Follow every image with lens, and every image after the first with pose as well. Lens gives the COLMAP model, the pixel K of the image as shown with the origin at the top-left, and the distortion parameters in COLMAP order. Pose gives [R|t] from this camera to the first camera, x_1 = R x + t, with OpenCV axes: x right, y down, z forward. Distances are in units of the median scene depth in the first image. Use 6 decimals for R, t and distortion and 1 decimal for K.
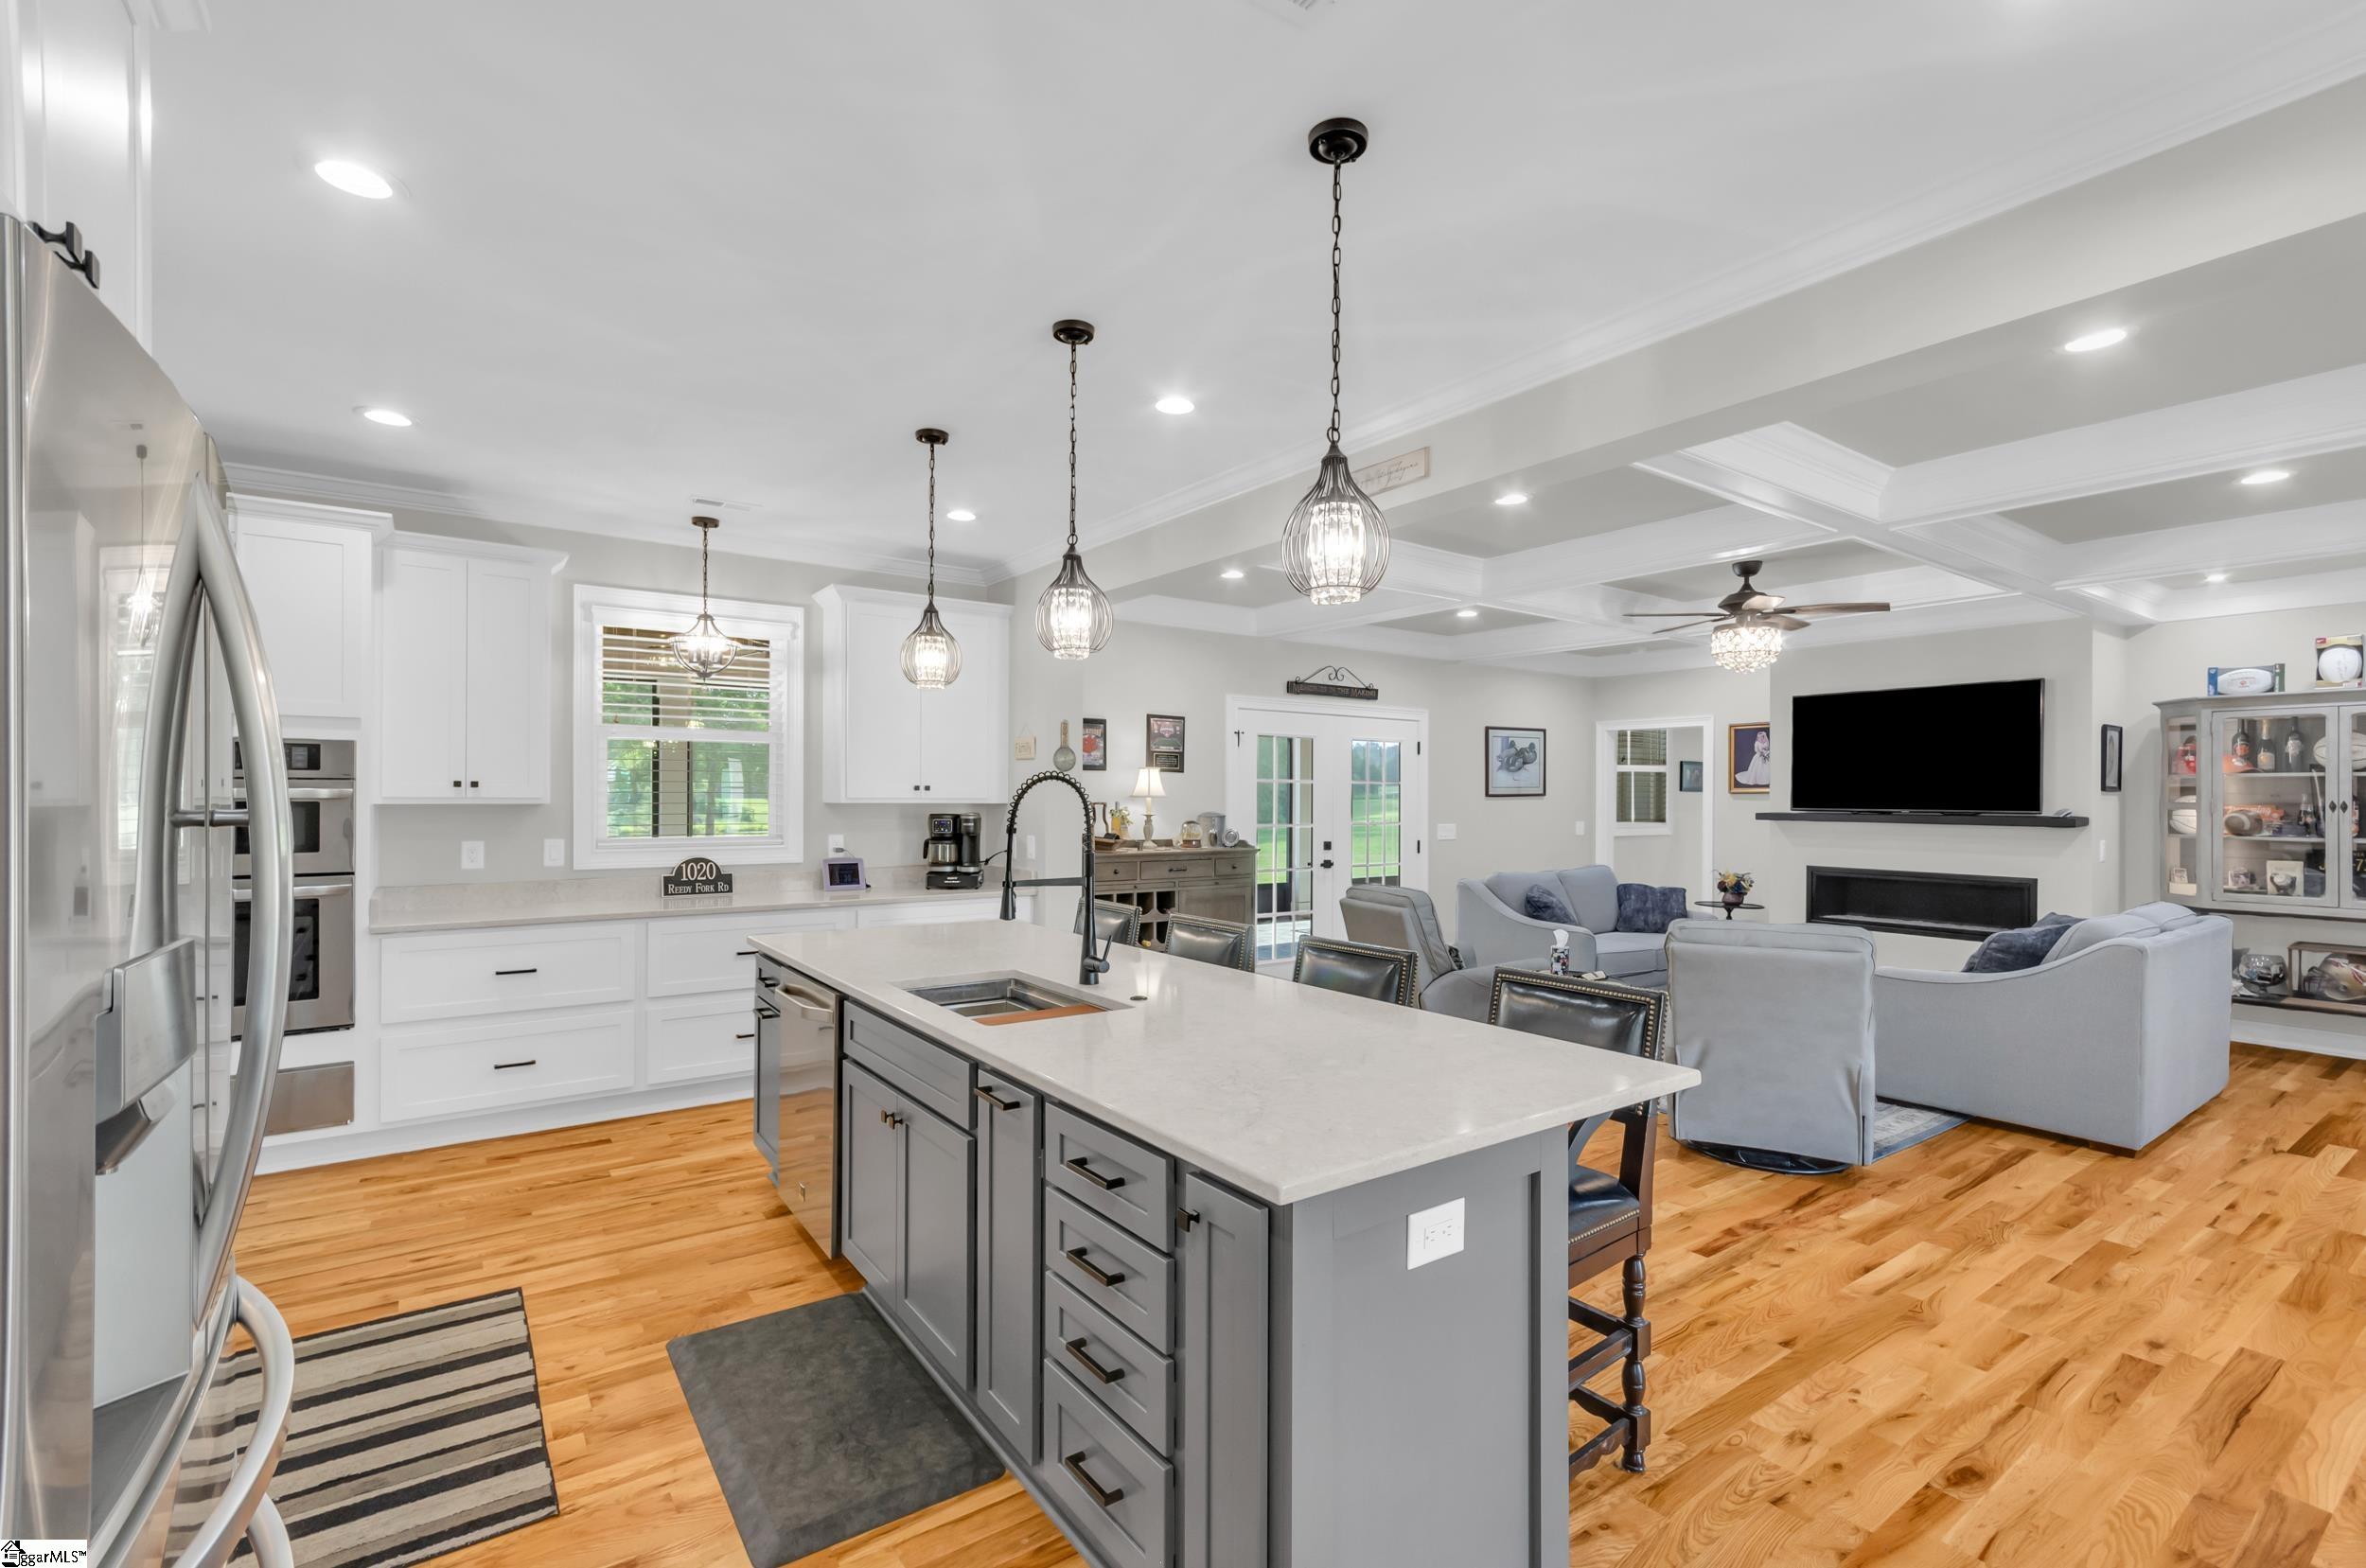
lens RADIAL K [[1057.9, 0, 1186.3], [0, 1057.9, 793.9], [0, 0, 1]] dist [0.001767, 0.000142]
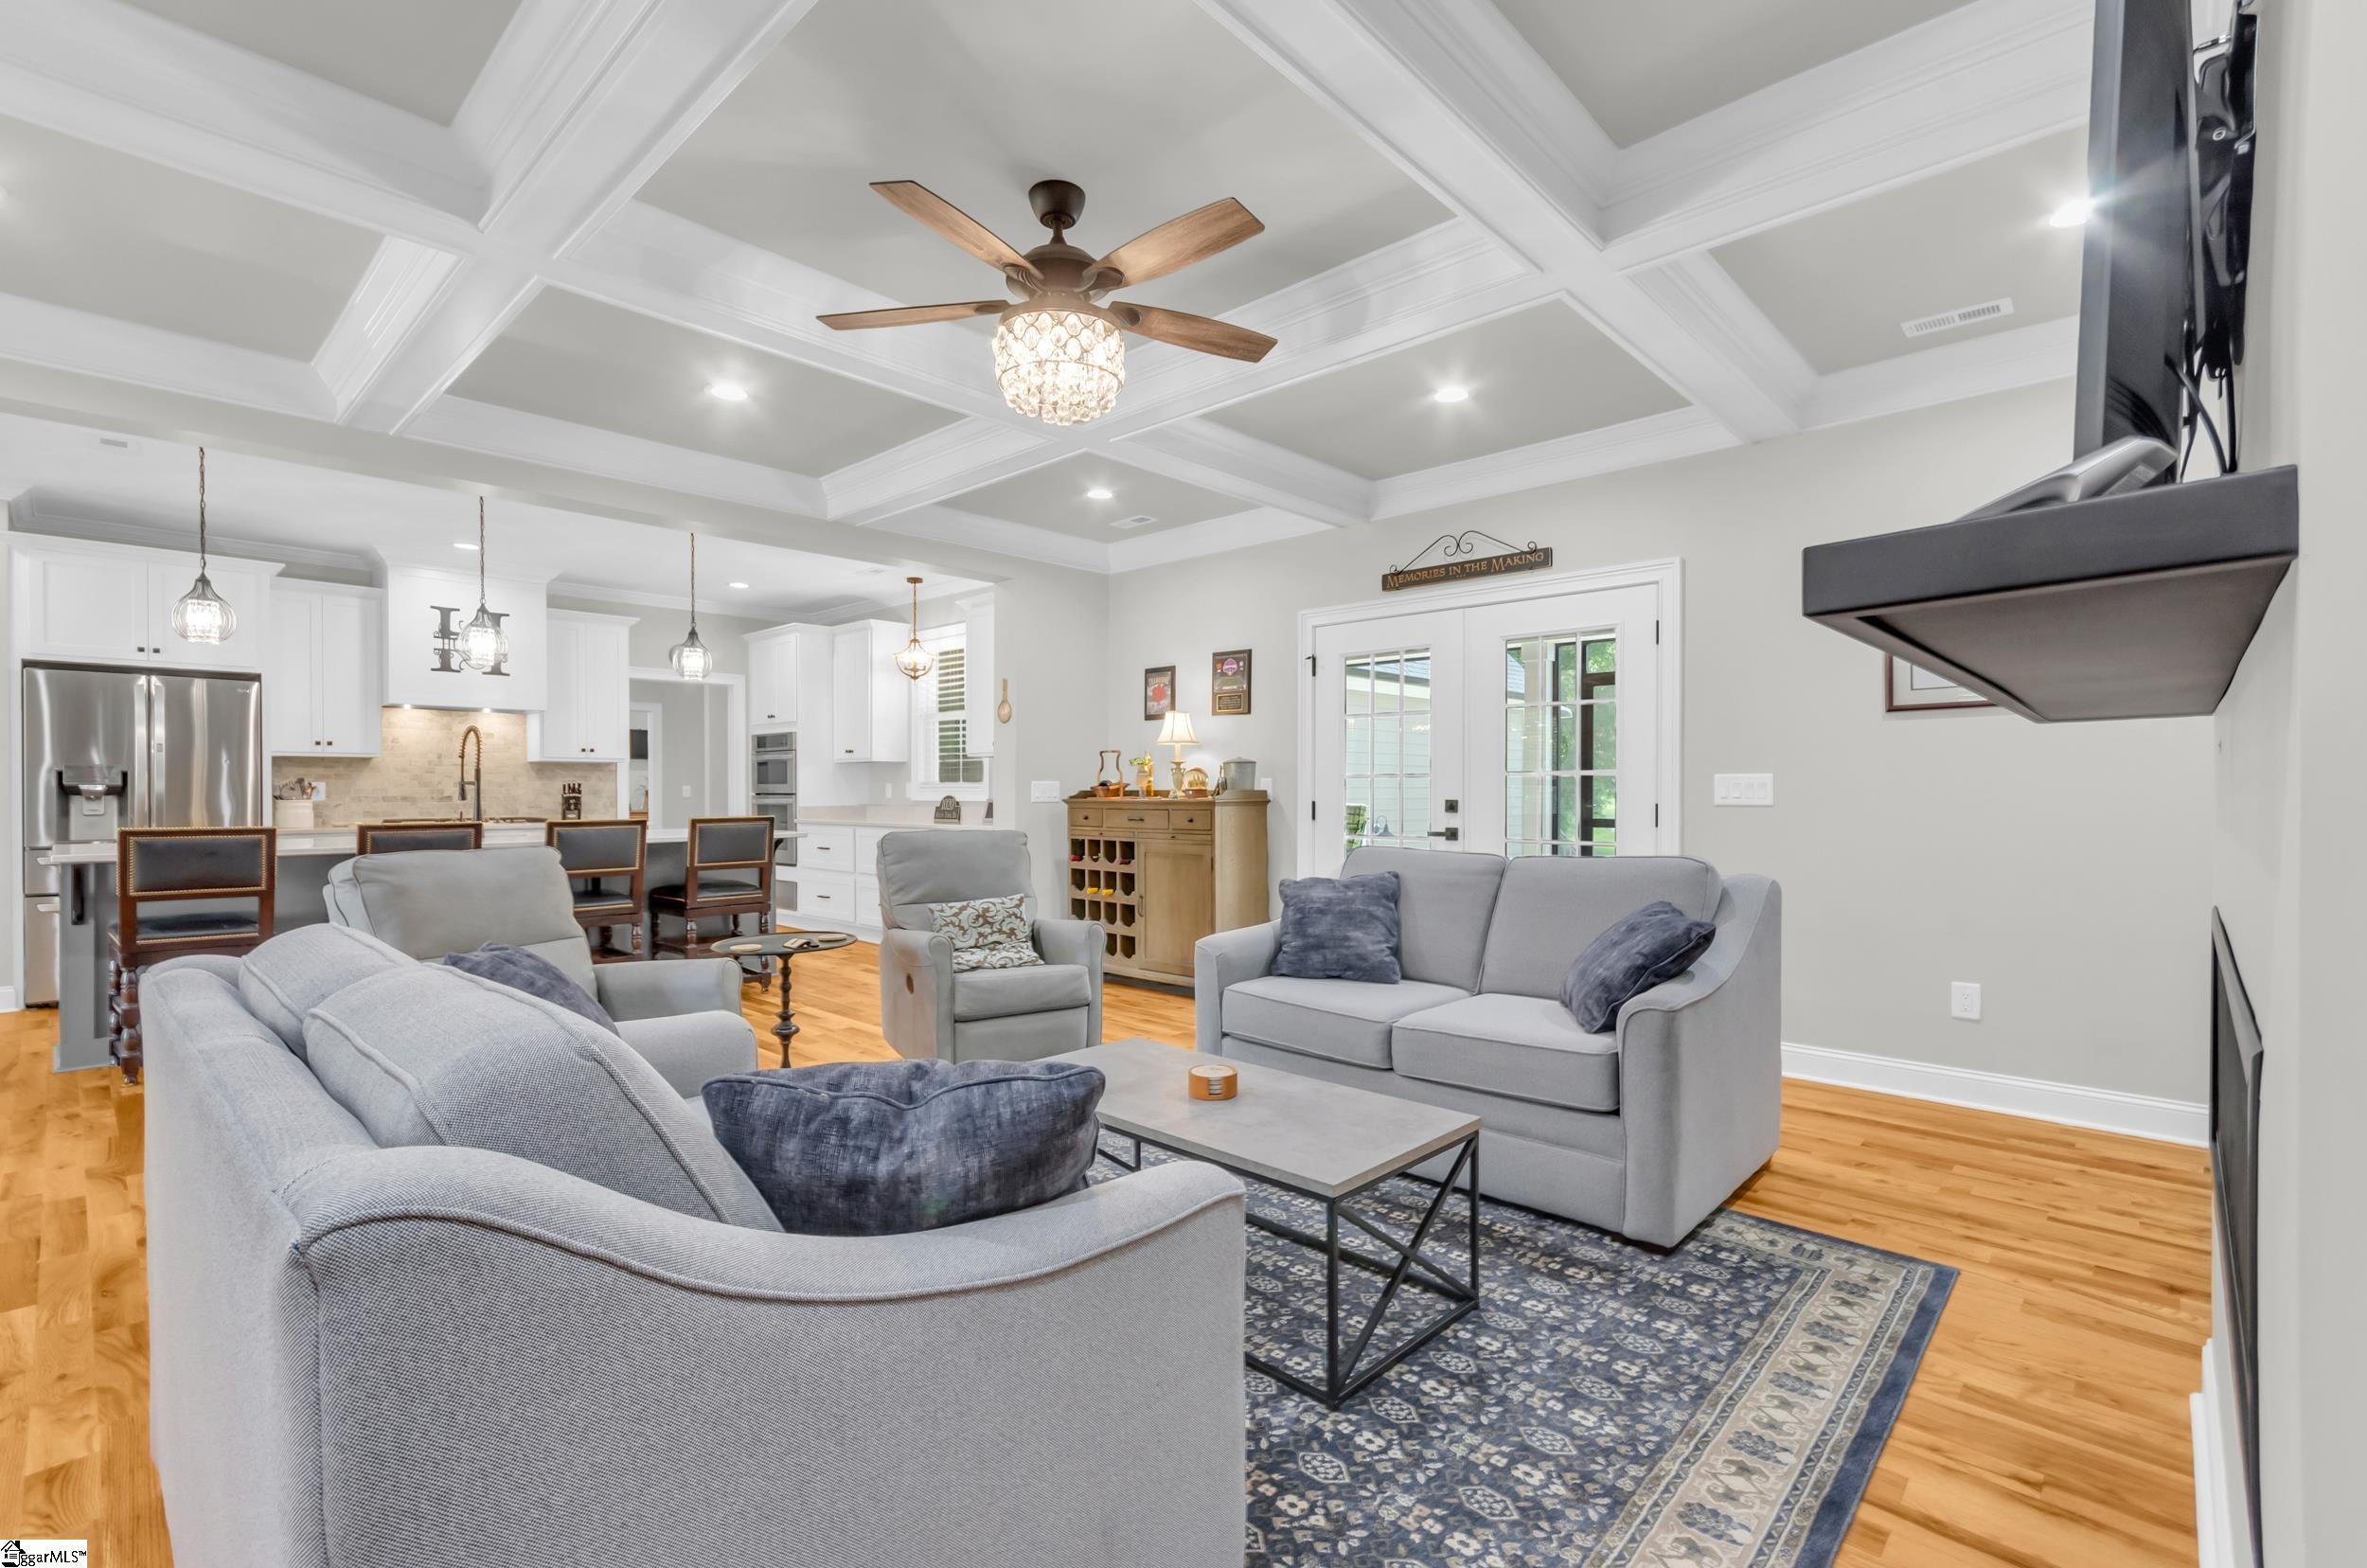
lens RADIAL K [[1058.5, 0, 1183.7], [0, 1058.5, 793.5], [0, 0, 1]] dist [0.001767, 0.000142]
pose [[0.188756, -0.000699, -0.982024, 0.878685], [0.005297, 0.999986, 0.000306, 0.046352], [0.982010, -0.005259, 0.188757, 0.826310]]
